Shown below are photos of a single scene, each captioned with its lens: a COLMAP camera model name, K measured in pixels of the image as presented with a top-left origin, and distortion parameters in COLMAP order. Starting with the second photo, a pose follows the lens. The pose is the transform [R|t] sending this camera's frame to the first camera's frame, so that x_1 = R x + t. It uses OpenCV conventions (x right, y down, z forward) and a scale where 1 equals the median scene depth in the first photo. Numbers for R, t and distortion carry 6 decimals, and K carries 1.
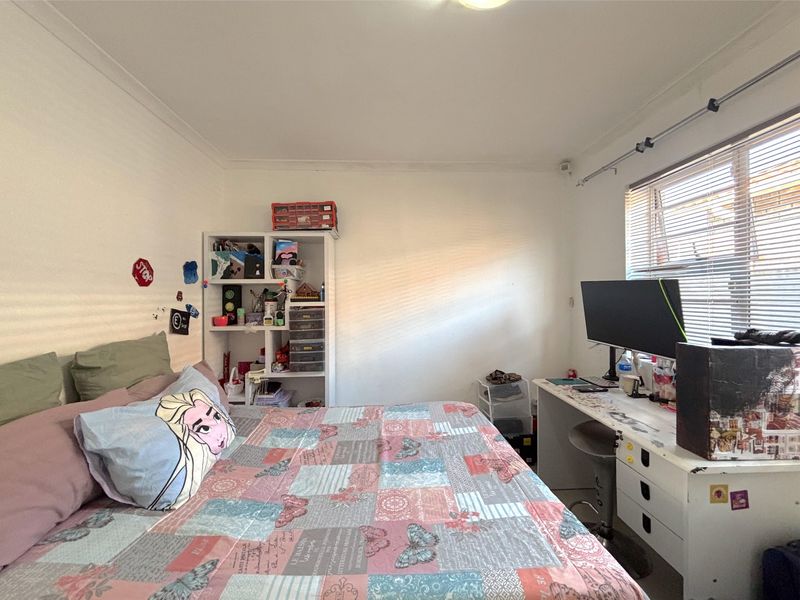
lens RADIAL K [[329.2, 0, 402.4], [0, 329.2, 301.0], [0, 0, 1]] dist [-0.001602, 0.000066]
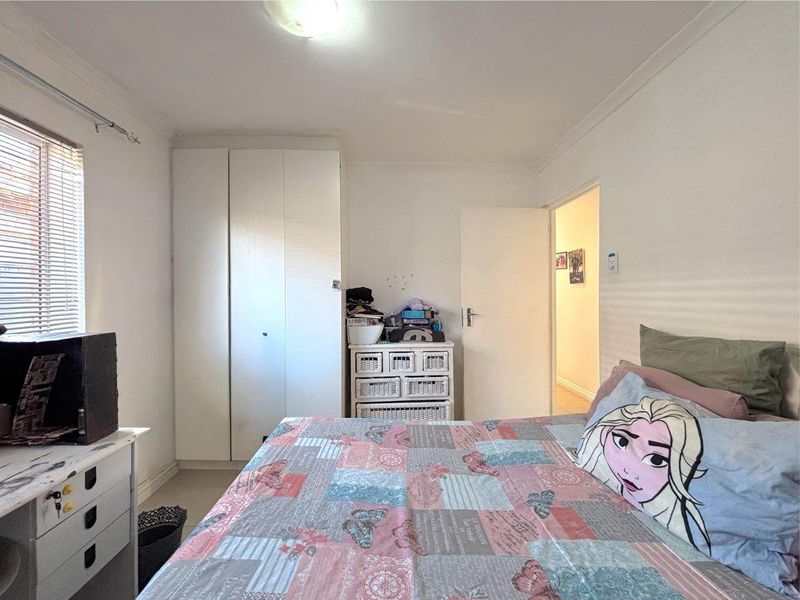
lens RADIAL K [[329.2, 0, 402.4], [0, 329.2, 301.0], [0, 0, 1]] dist [-0.001602, 0.000066]
pose [[-0.999790, 0.012553, 0.016191, -0.075562], [0.013029, 0.999475, 0.029652, 0.010189], [-0.015810, 0.029857, -0.999429, 1.789393]]
